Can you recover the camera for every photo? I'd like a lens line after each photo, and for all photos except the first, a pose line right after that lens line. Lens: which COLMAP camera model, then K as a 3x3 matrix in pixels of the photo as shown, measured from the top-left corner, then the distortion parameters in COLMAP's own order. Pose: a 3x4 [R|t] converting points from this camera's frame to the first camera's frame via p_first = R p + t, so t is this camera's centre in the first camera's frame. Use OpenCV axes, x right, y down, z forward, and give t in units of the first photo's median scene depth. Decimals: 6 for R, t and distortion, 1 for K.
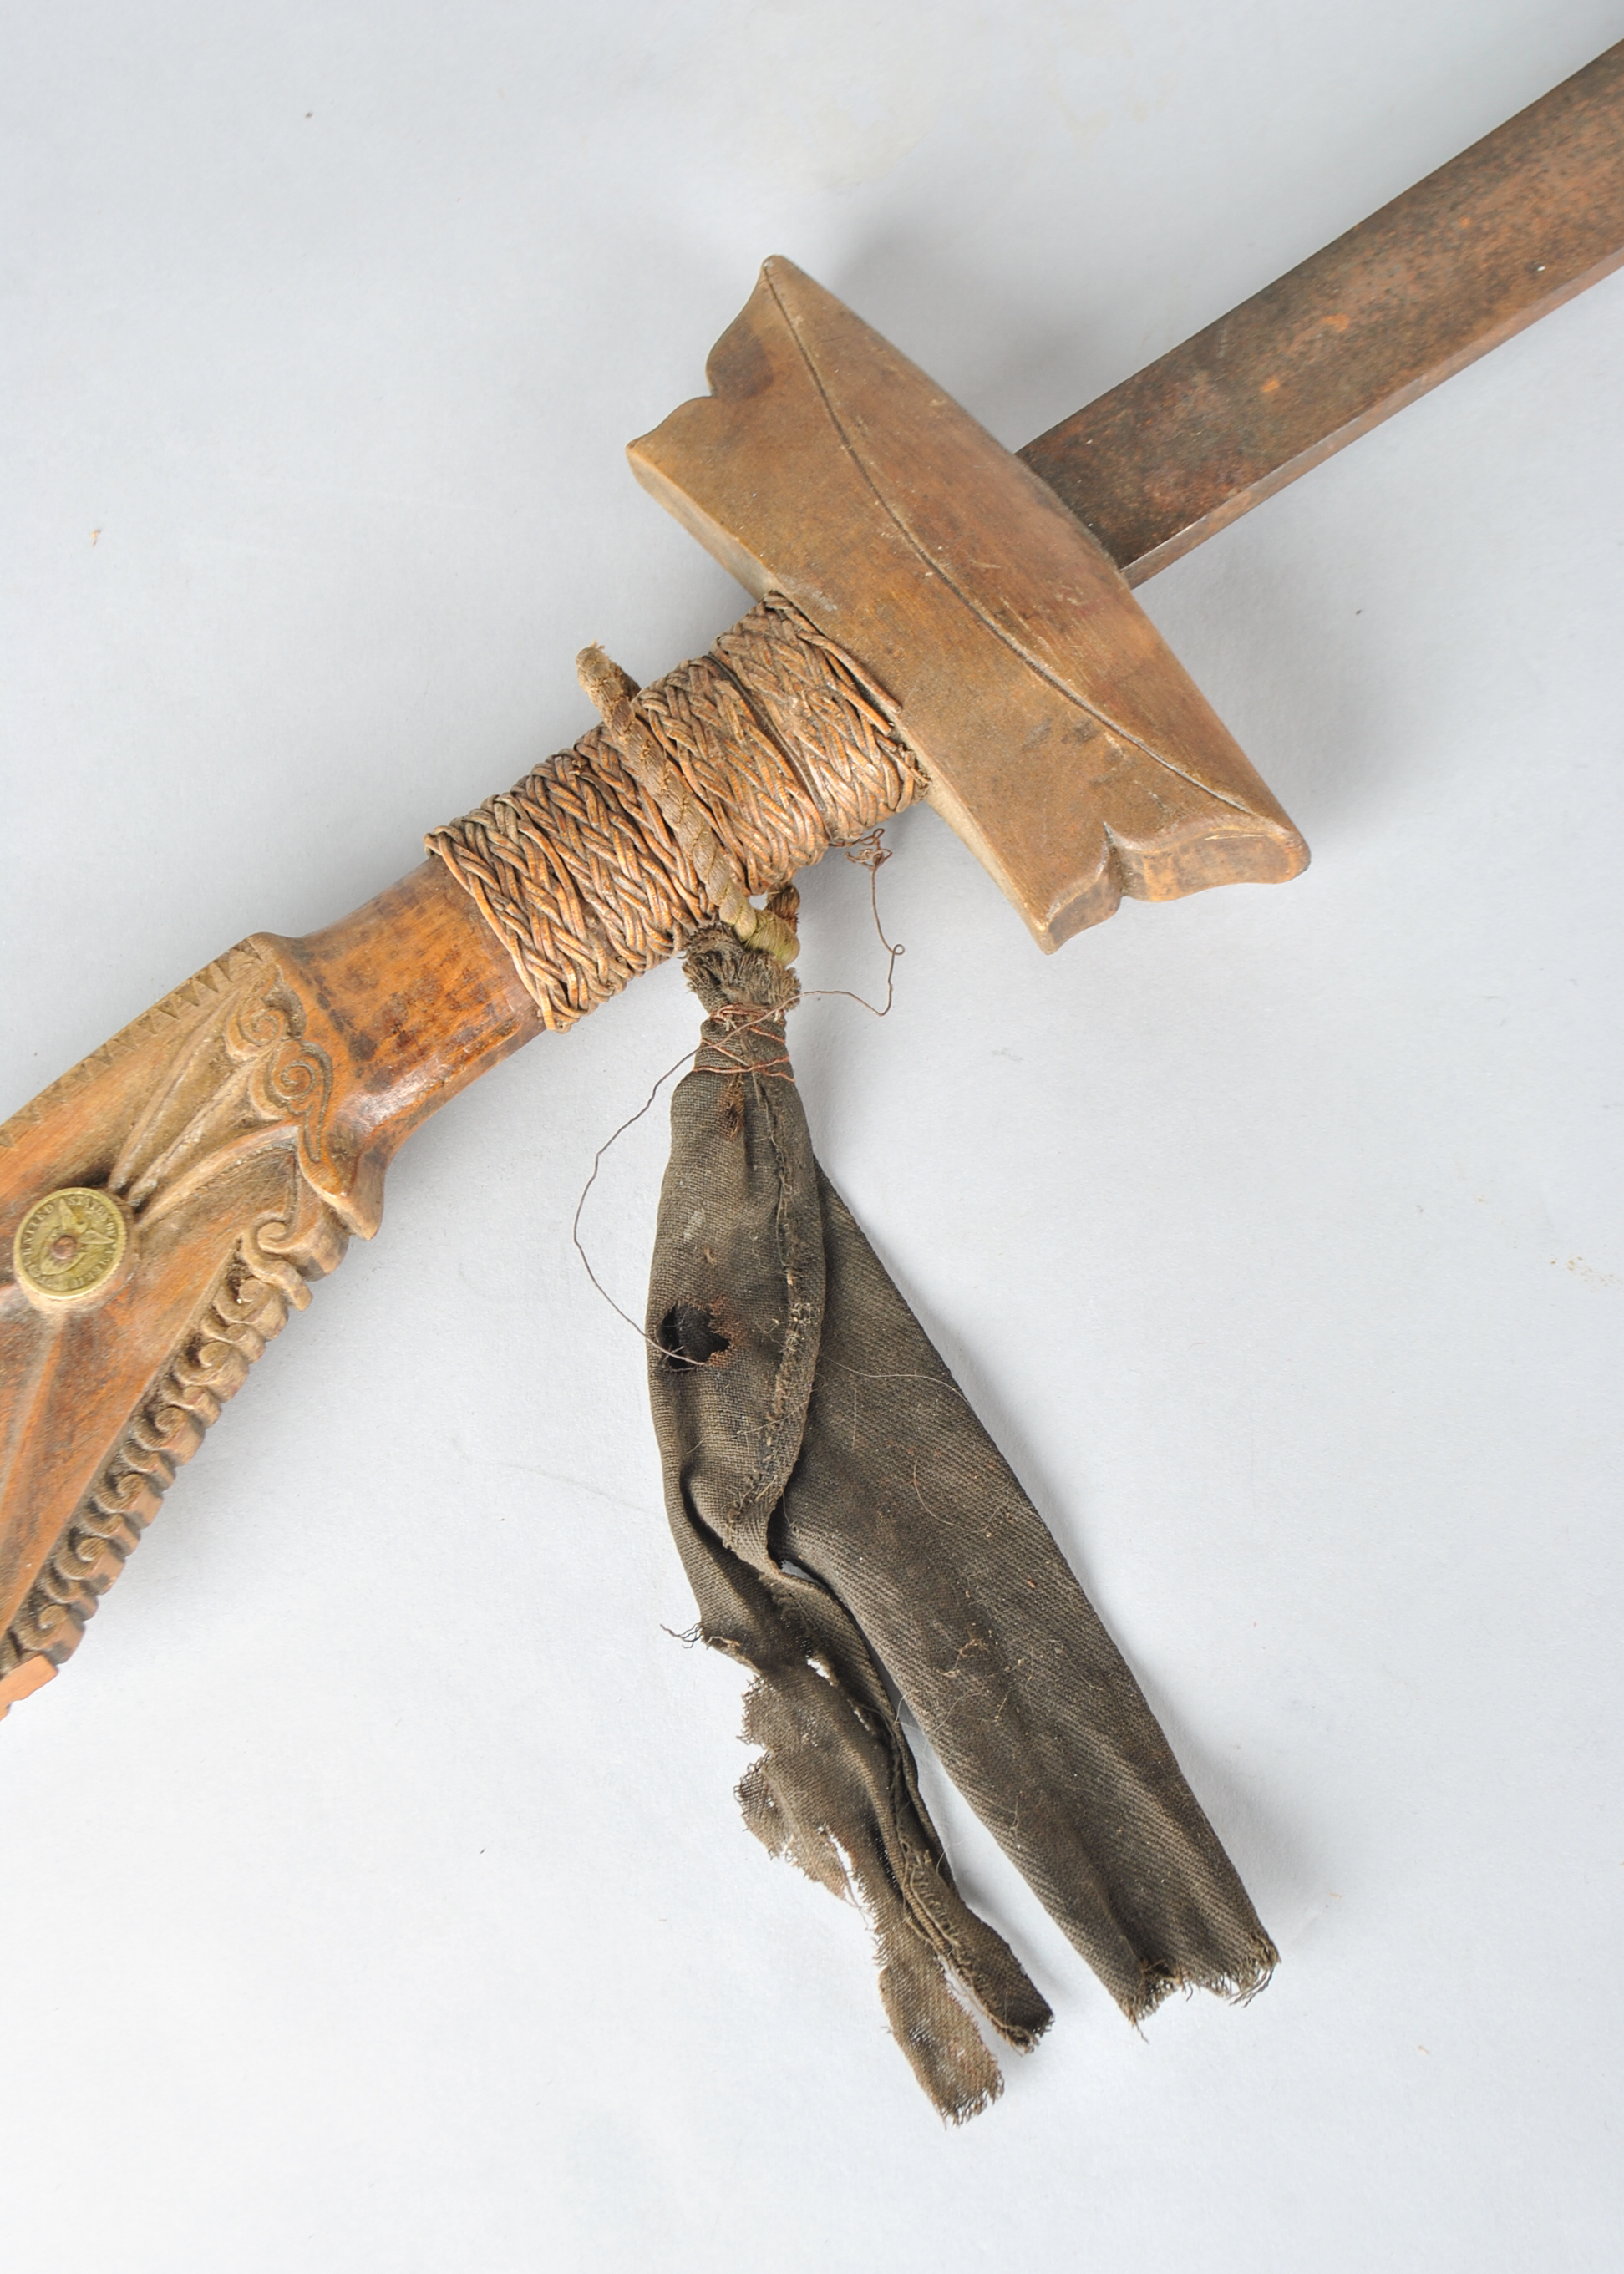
lens RADIAL K [[4395.3, 0, 812.0], [0, 4395.3, 1137.0], [0, 0, 1]] dist [-0.046447, 0.283099]
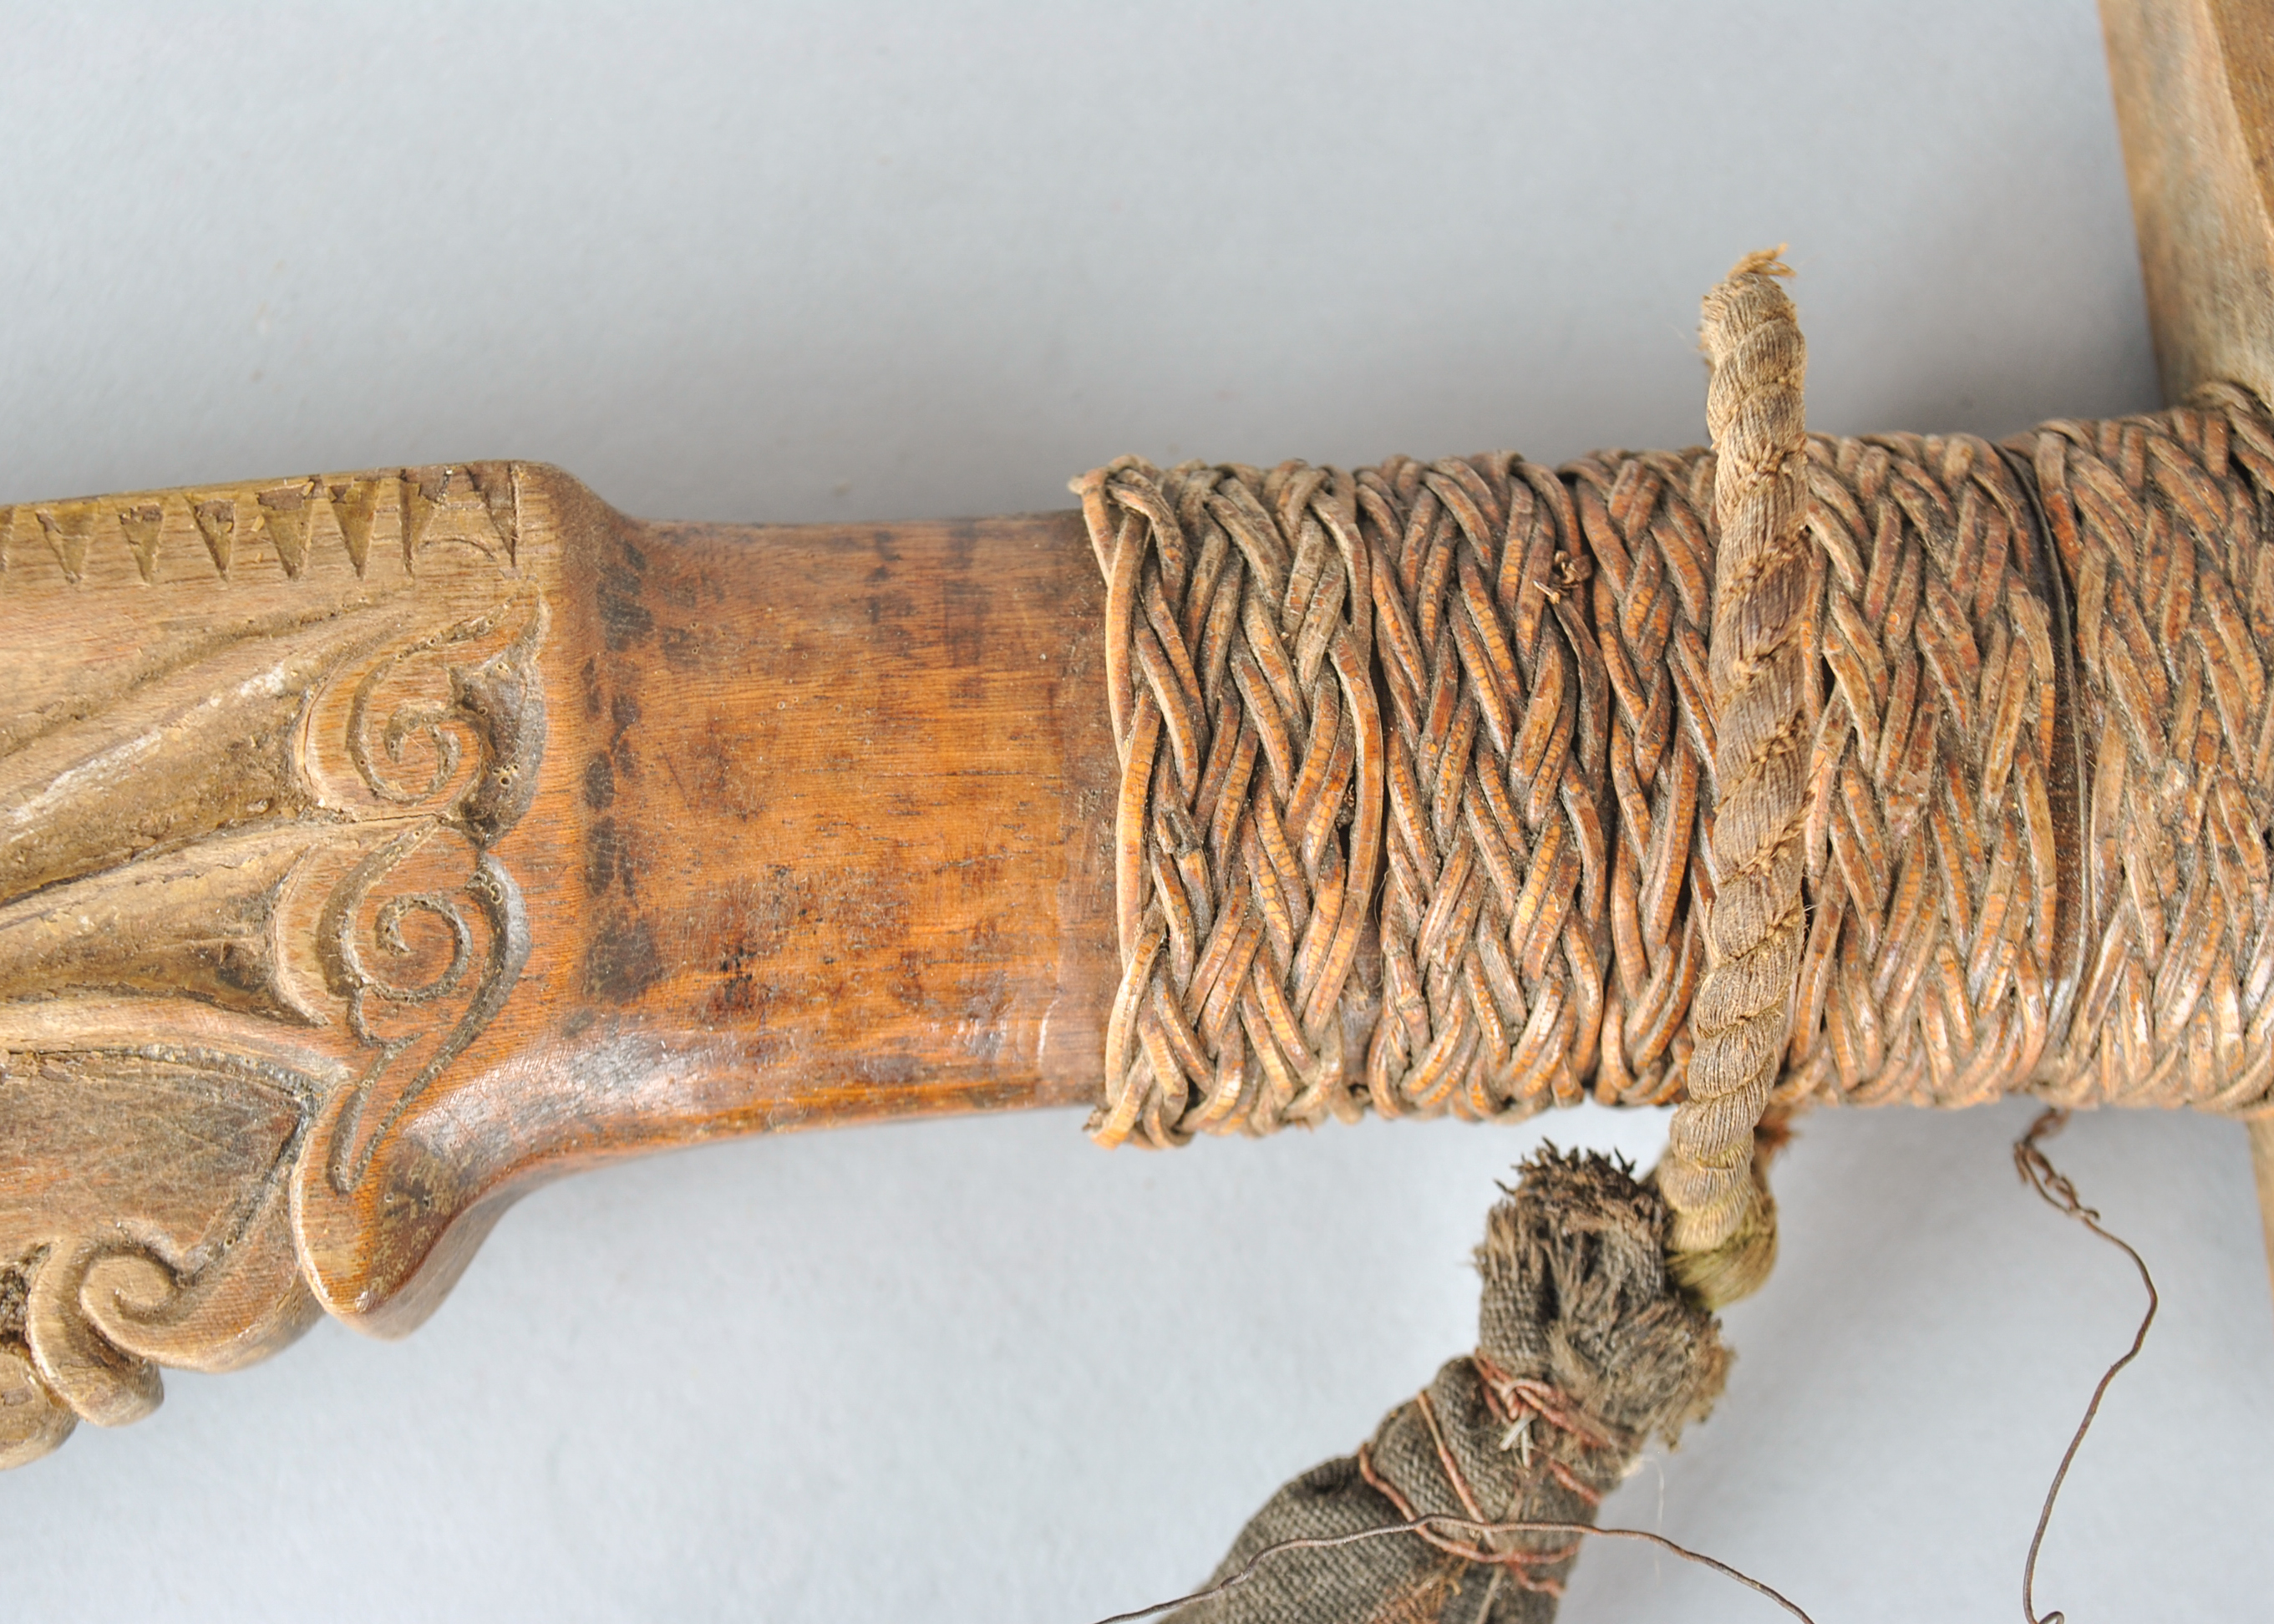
lens RADIAL K [[4395.3, 0, 1137.0], [0, 4395.3, 812.0], [0, 0, 1]] dist [-0.046447, 0.283099]
pose [[0.836113, 0.528711, 0.146220, -0.125044], [-0.548556, 0.805206, 0.225233, -0.131282], [0.001346, -0.268530, 0.963270, 0.659354]]
